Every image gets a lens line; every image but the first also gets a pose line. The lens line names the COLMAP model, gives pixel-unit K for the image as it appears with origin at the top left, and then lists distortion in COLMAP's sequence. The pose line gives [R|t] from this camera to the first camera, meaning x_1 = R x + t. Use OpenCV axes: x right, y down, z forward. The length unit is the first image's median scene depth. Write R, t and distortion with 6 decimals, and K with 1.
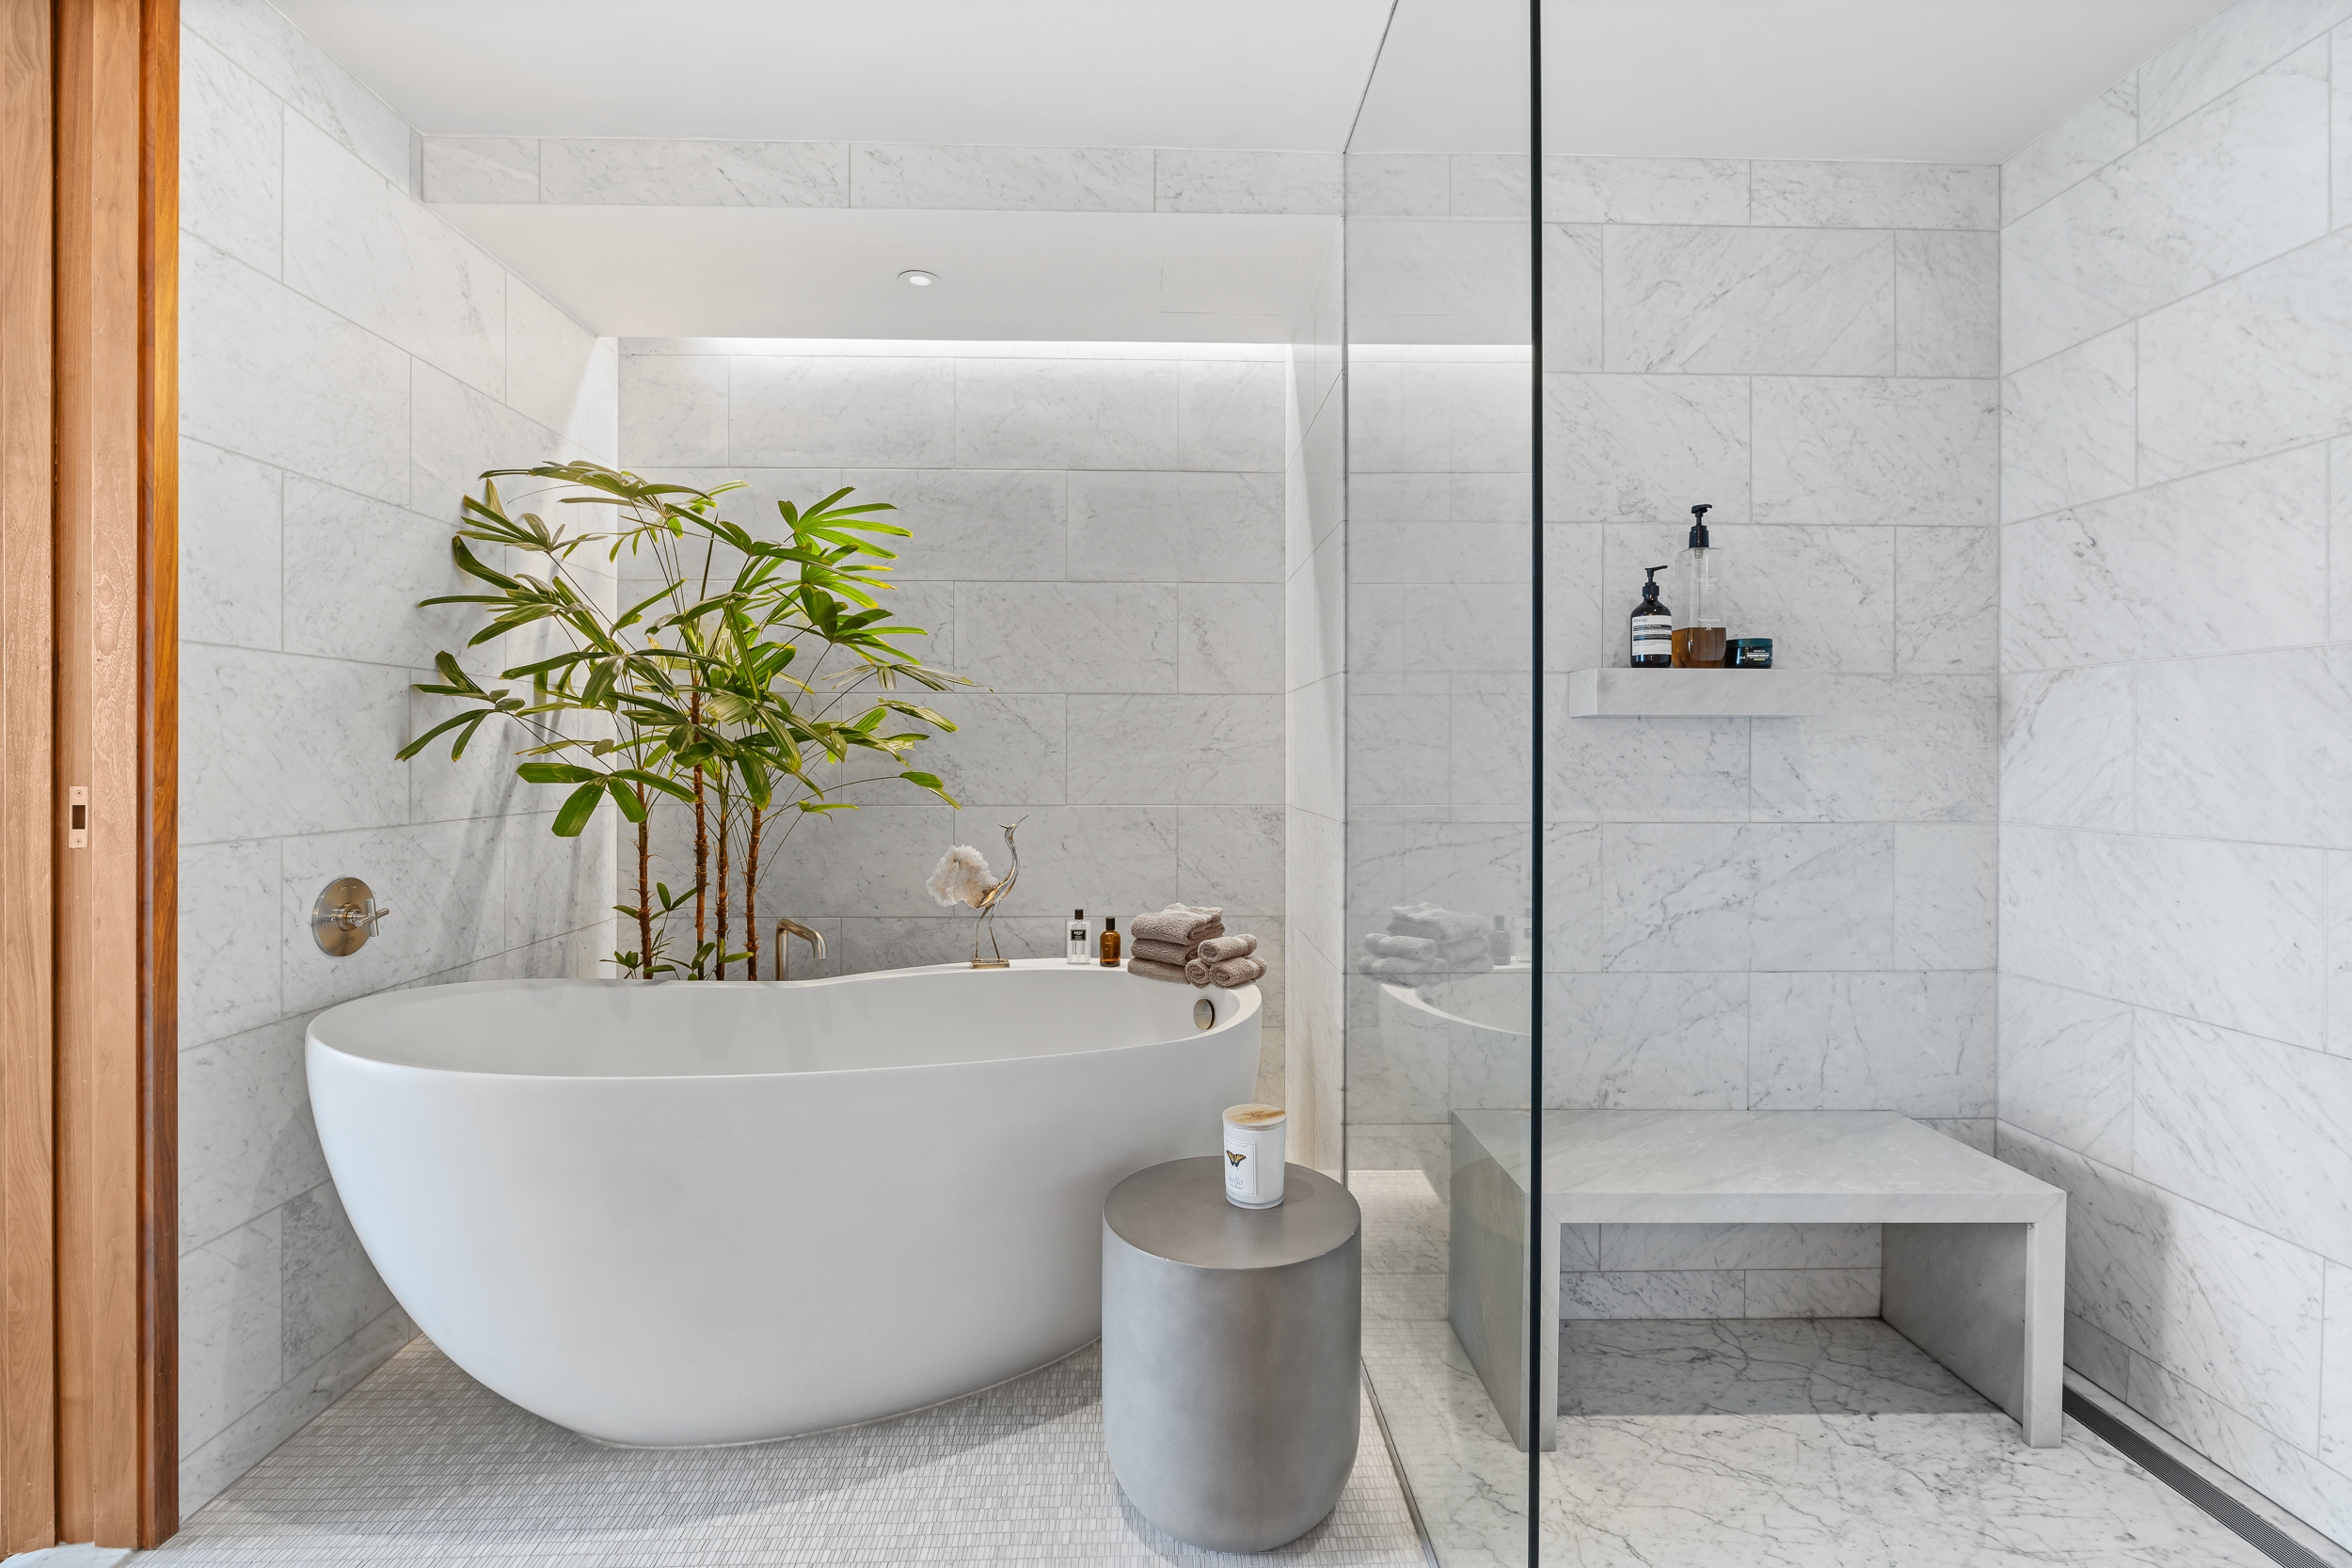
lens RADIAL K [[1050.8, 0, 1163.1], [0, 1050.8, 763.9], [0, 0, 1]] dist [-0.013195, 0.003127]
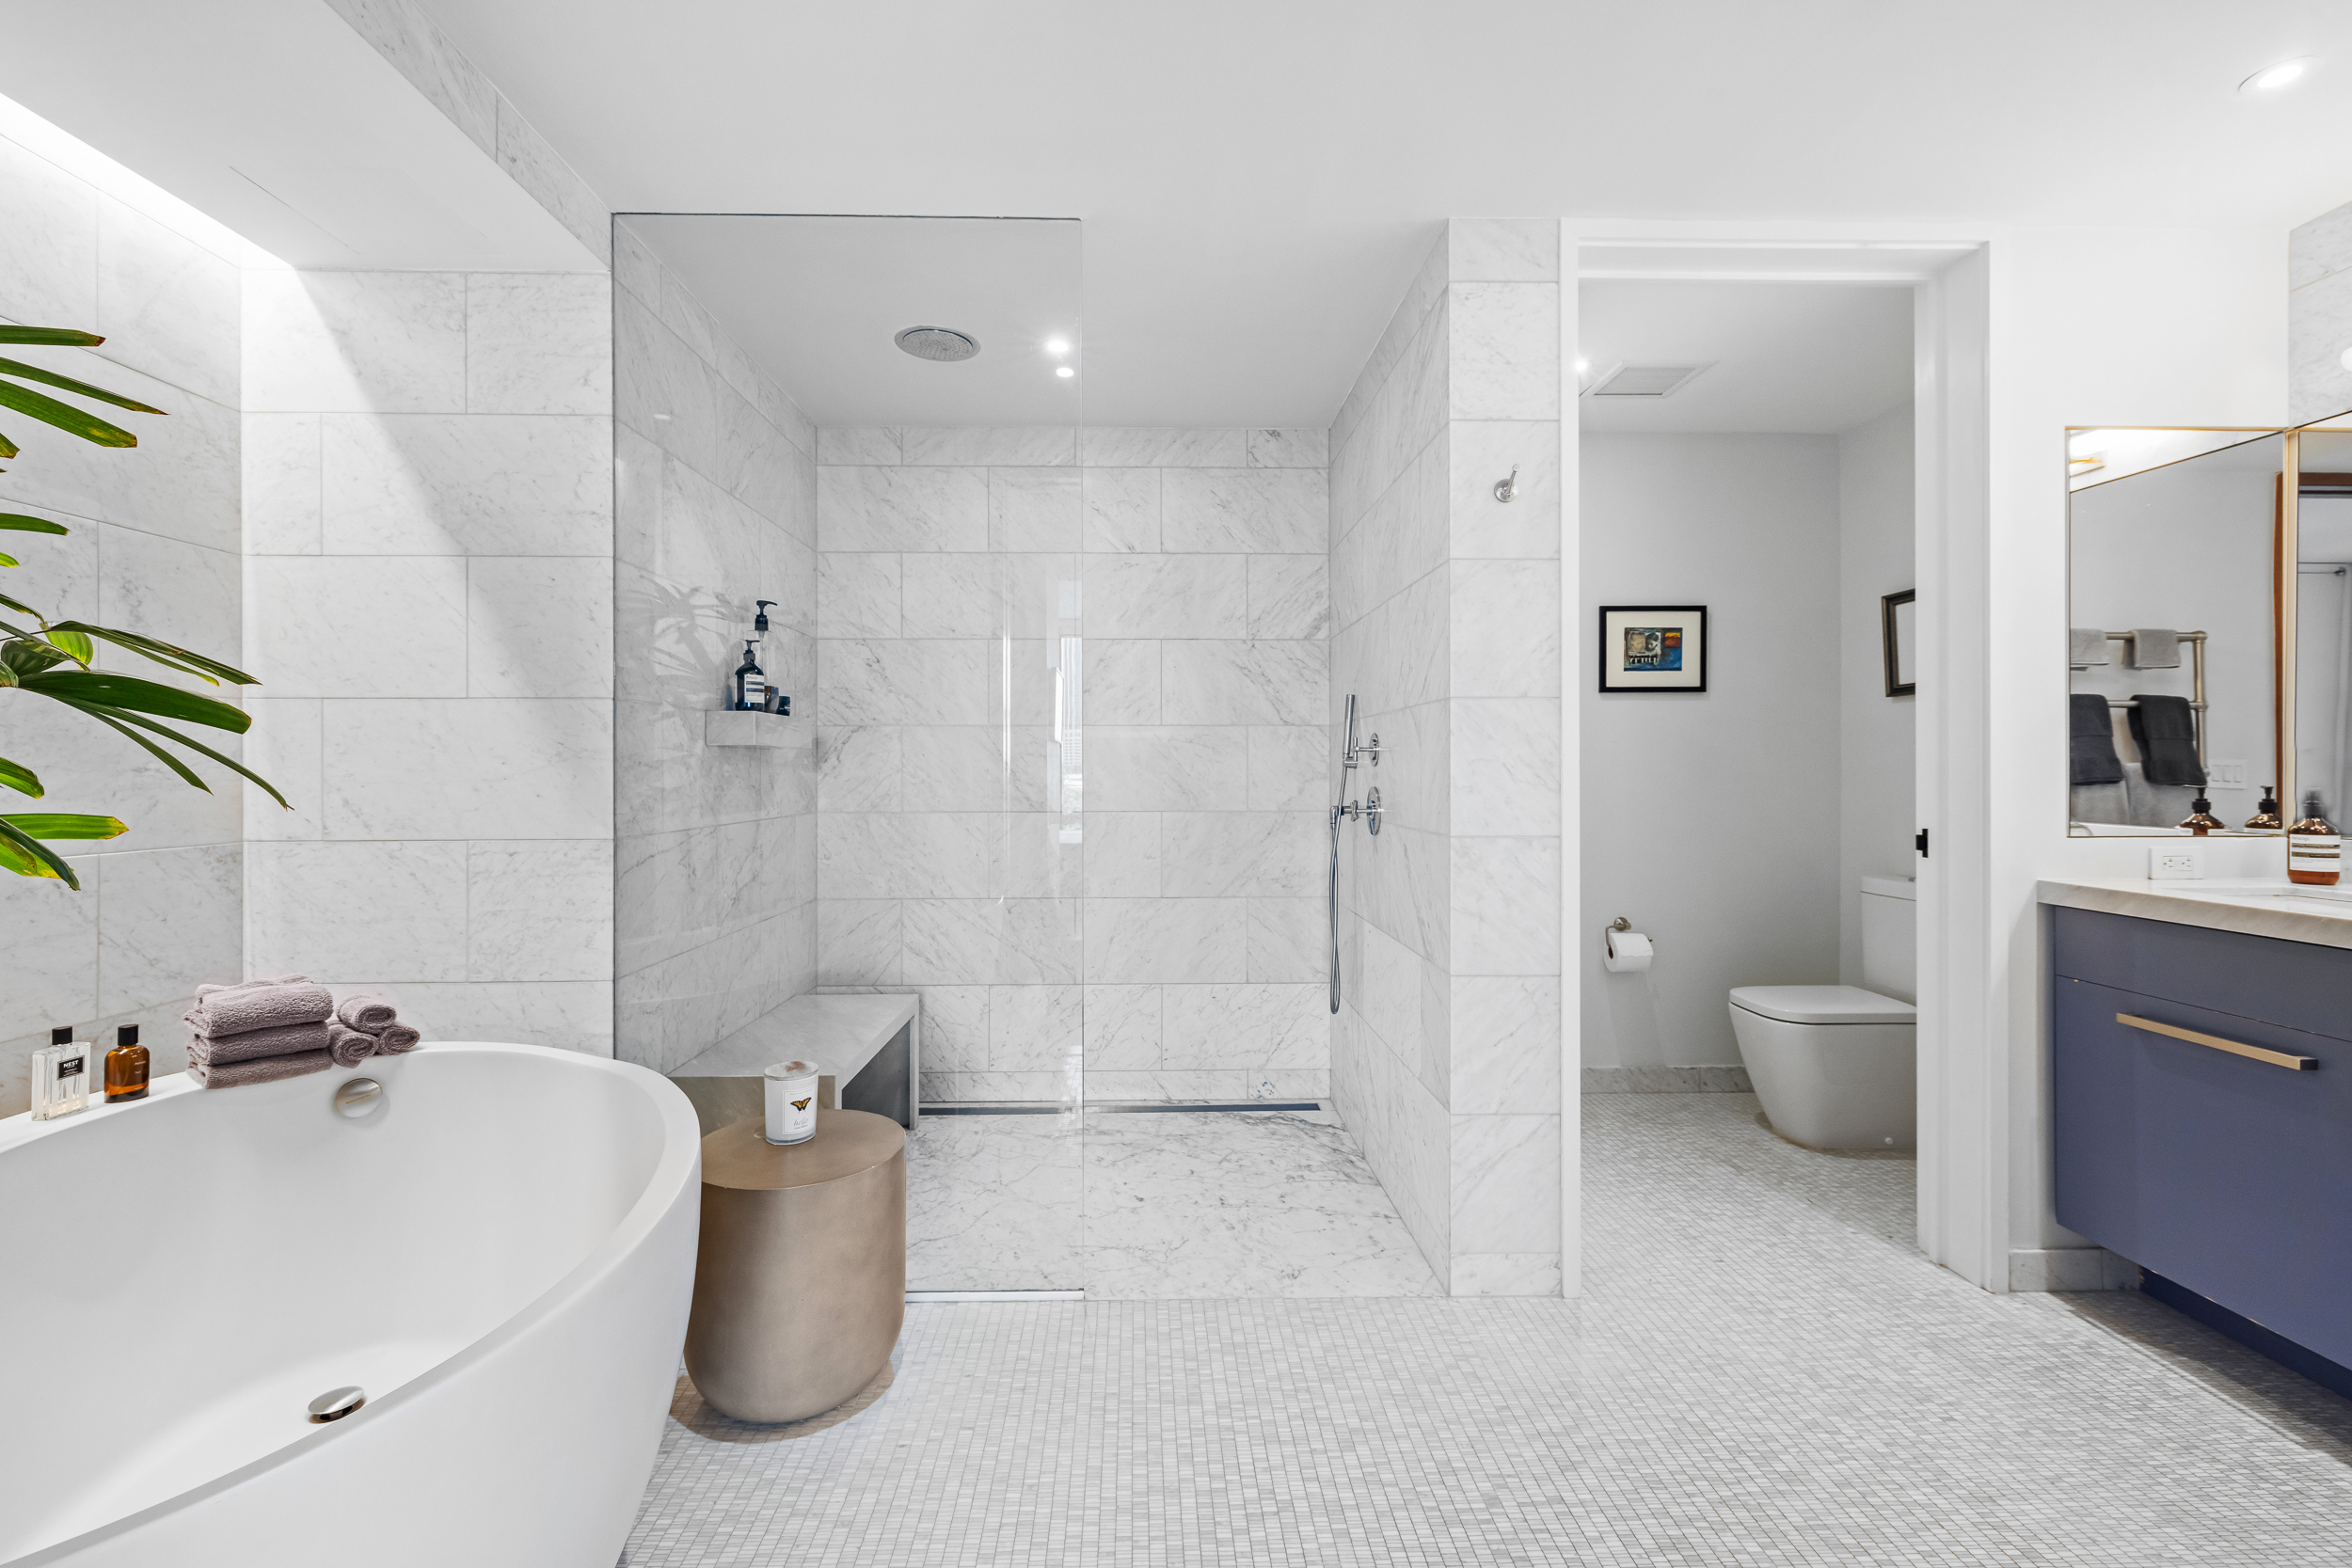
lens RADIAL K [[1003.3, 0, 1165.8], [0, 1003.3, 776.8], [0, 0, 1]] dist [0.003465, 0.001455]
pose [[-0.000330, -0.008647, 0.999963, -0.873943], [0.011410, 0.999897, 0.008650, -0.009971], [-0.999935, 0.011413, -0.000232, 0.446989]]
